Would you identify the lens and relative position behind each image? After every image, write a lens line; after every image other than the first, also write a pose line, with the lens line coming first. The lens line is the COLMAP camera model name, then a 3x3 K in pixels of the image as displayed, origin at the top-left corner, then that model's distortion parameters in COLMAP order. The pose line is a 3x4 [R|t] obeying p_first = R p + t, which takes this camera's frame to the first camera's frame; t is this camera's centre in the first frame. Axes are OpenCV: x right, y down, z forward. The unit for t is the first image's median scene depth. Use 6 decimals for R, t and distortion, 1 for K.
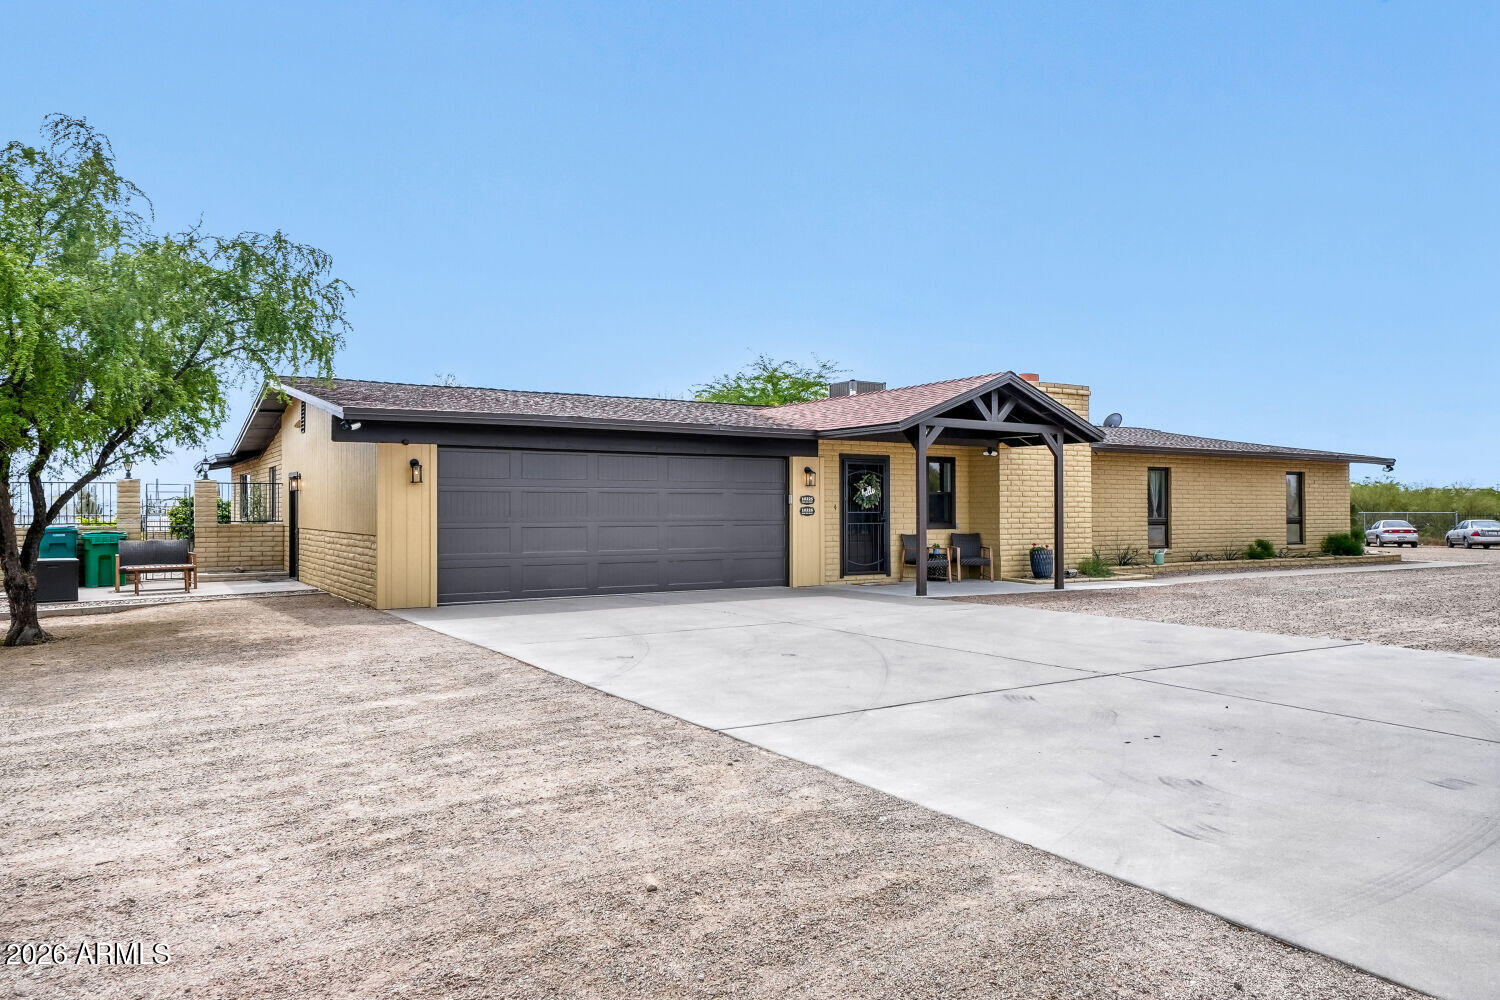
lens RADIAL K [[1014.3, 0, 750.0], [0, 1014.3, 500.0], [0, 0, 1]] dist [0.042363, 0.000158]
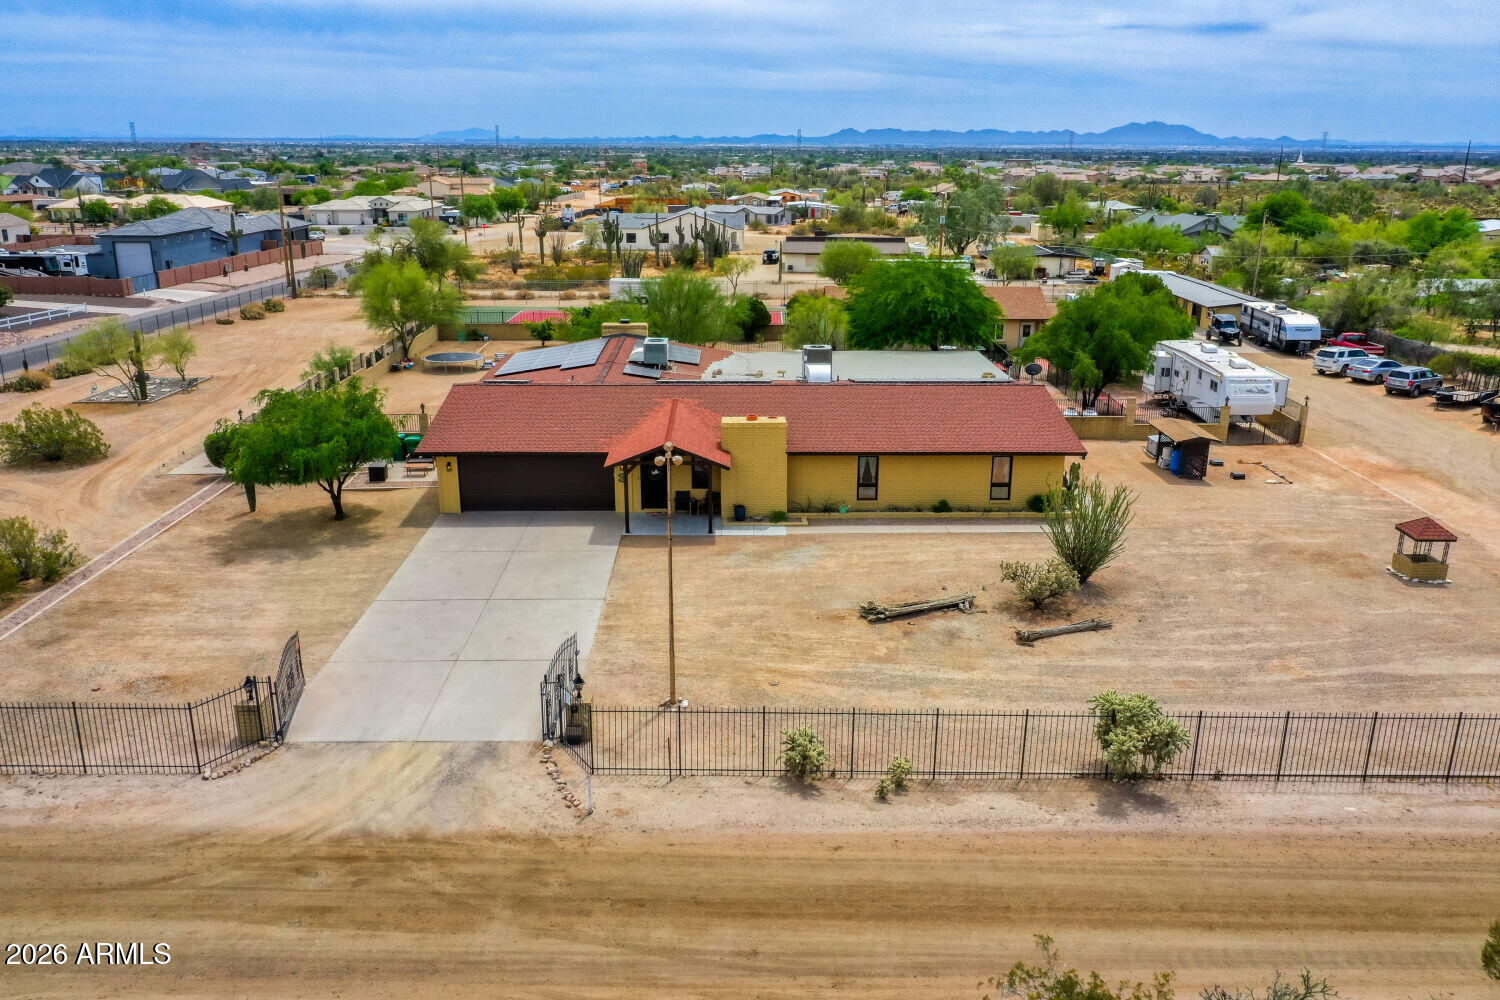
lens RADIAL K [[1192.5, 0, 750.0], [0, 1192.5, 500.0], [0, 0, 1]] dist [0.000369, 0.003964]
pose [[0.858014, 0.152343, -0.490513, 1.520170], [0.000382, 0.954811, 0.297213, -0.693390], [0.513626, -0.255201, 0.819183, -0.954679]]
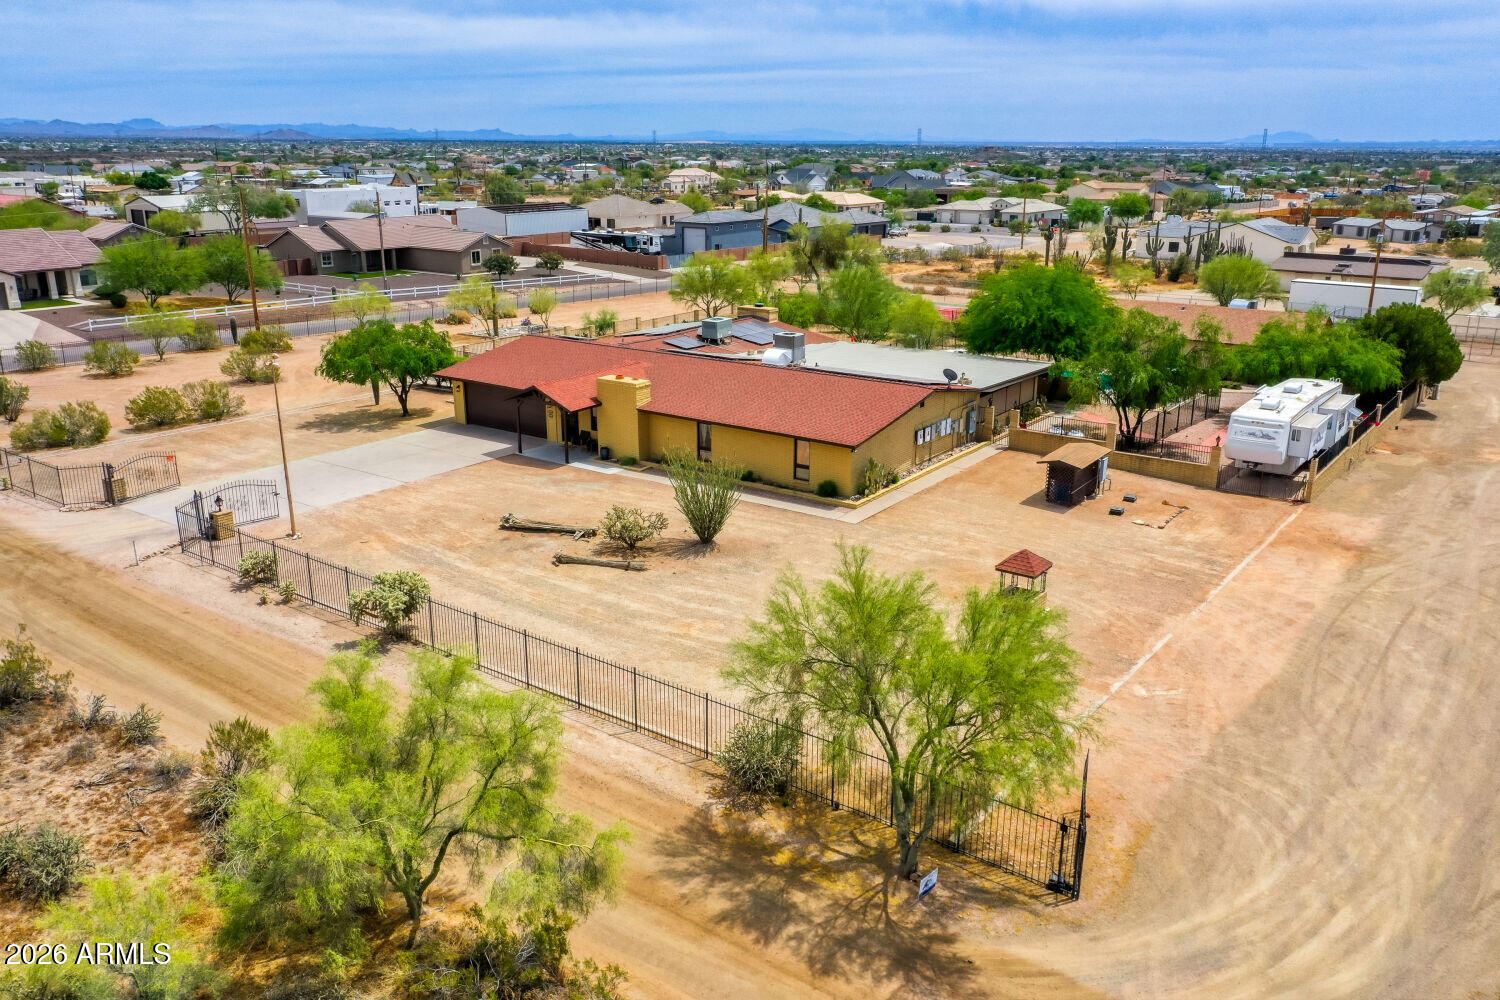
lens RADIAL K [[1190.1, 0, 715.5], [0, 1190.1, 499.7], [0, 0, 1]] dist [-0.003292, 0.005613]
pose [[0.373102, 0.270048, -0.887620, 3.093336], [0.005242, 0.956074, 0.293078, -0.703335], [0.927775, -0.114001, 0.355298, 0.218133]]
